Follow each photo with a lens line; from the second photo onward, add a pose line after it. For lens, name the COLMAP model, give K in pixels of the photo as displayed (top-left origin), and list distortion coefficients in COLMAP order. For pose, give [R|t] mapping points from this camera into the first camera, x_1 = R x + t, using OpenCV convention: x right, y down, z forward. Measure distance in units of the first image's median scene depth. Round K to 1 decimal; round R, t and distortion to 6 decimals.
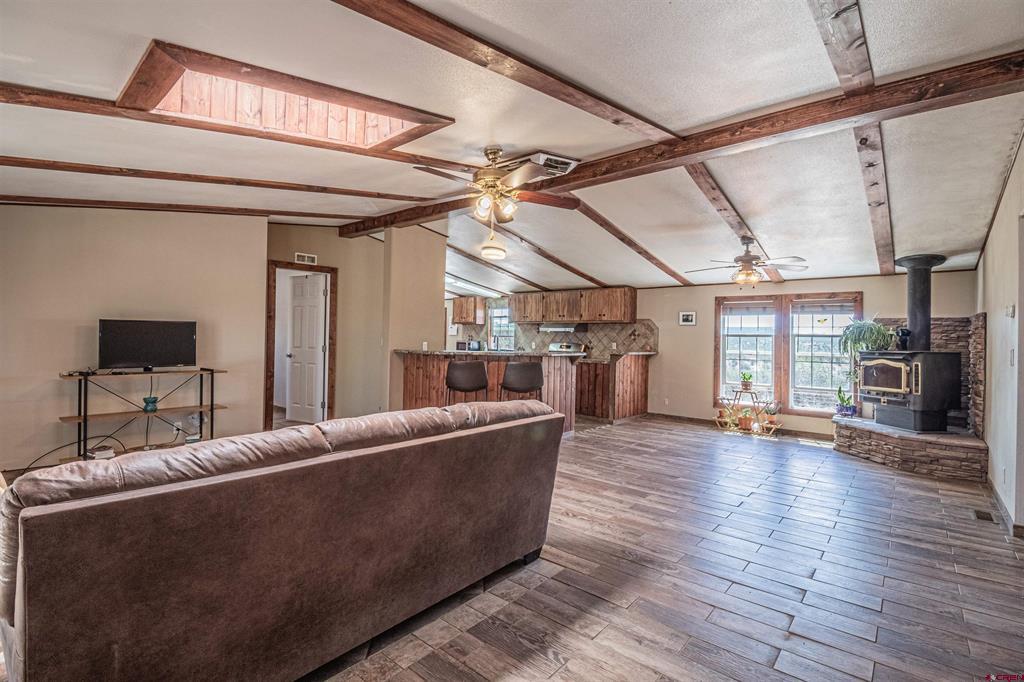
lens RADIAL K [[473.3, 0, 512.0], [0, 473.3, 332.7], [0, 0, 1]] dist [0.000293, -0.012911]
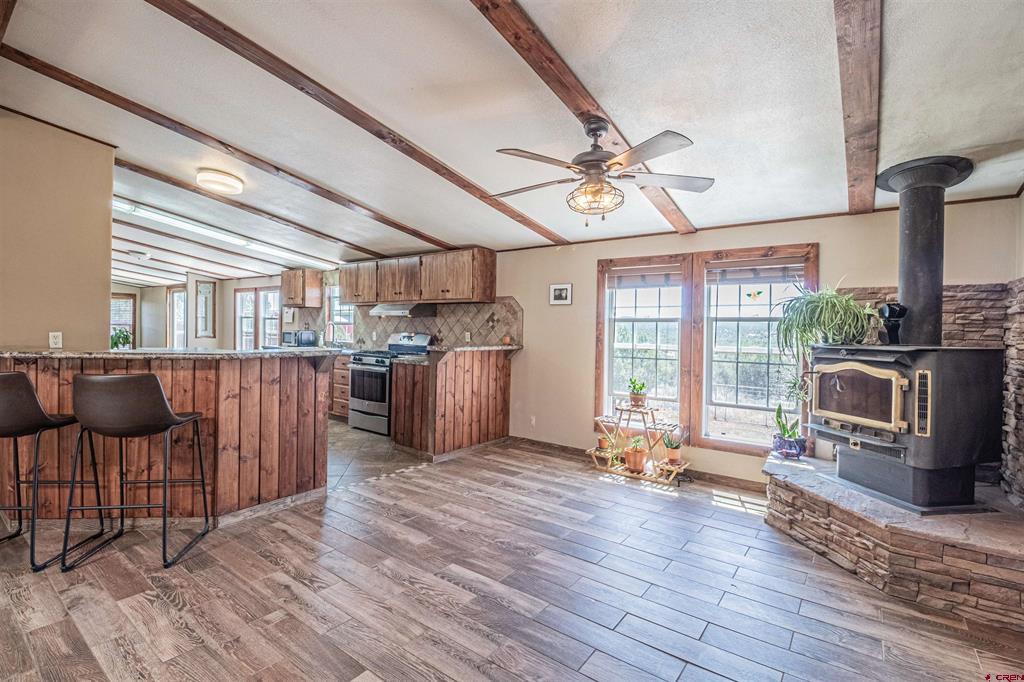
lens RADIAL K [[473.3, 0, 512.0], [0, 473.3, 332.7], [0, 0, 1]] dist [0.000293, -0.012911]
pose [[0.998071, -0.002532, 0.062029, 0.305087], [0.001254, 0.999787, 0.020625, 0.010451], [-0.062068, -0.020507, 0.997861, 0.407109]]
